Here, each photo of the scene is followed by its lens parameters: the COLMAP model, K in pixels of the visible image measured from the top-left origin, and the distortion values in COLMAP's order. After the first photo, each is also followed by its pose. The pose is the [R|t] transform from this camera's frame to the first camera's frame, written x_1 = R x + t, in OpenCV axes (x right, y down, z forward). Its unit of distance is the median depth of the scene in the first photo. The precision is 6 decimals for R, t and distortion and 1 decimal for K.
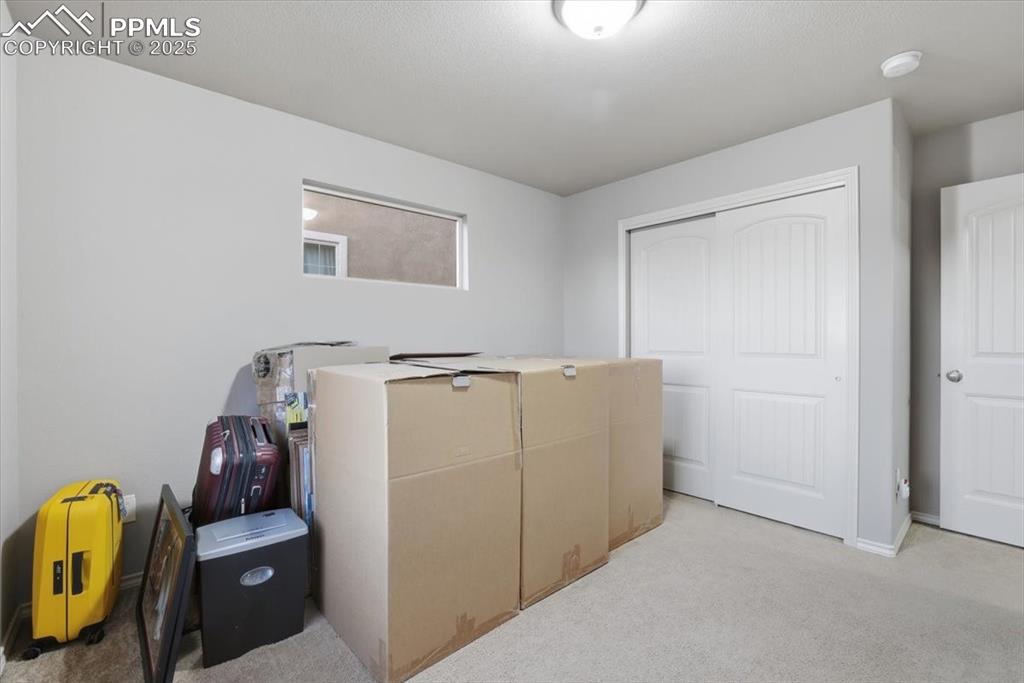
lens RADIAL K [[458.2, 0, 512.0], [0, 458.2, 341.5], [0, 0, 1]] dist [-0.015546, 0.000092]
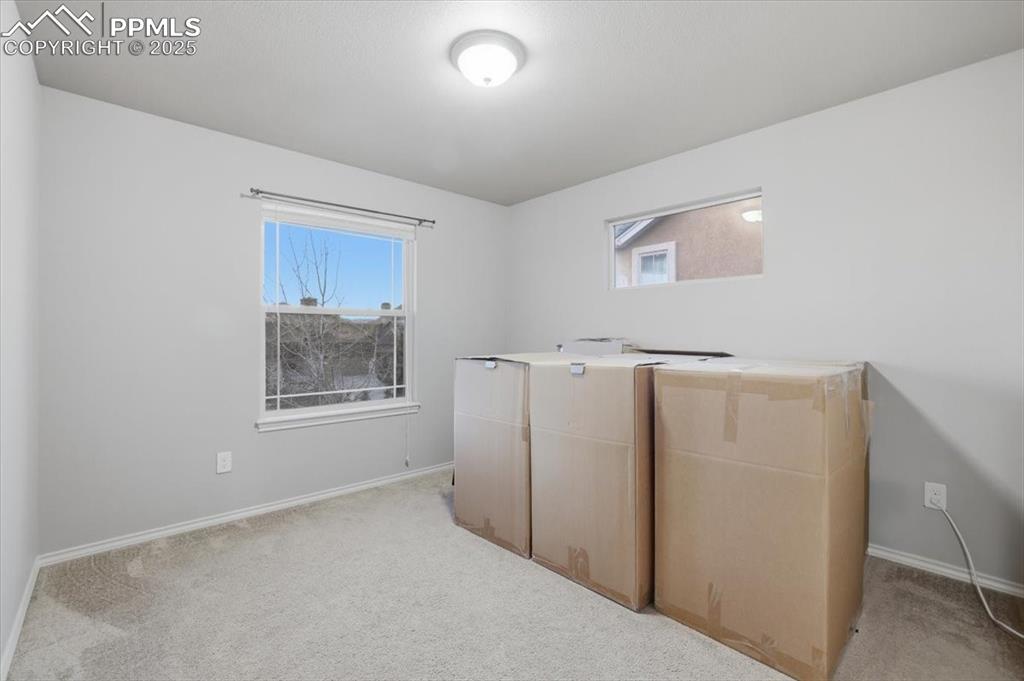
lens RADIAL K [[448.4, 0, 509.1], [0, 448.4, 336.7], [0, 0, 1]] dist [-0.016826, 0.000276]
pose [[0.015468, 0.002729, -0.999877, 1.110603], [-0.007169, 0.999971, 0.002618, -0.006656], [0.999855, 0.007128, 0.015487, 0.843757]]
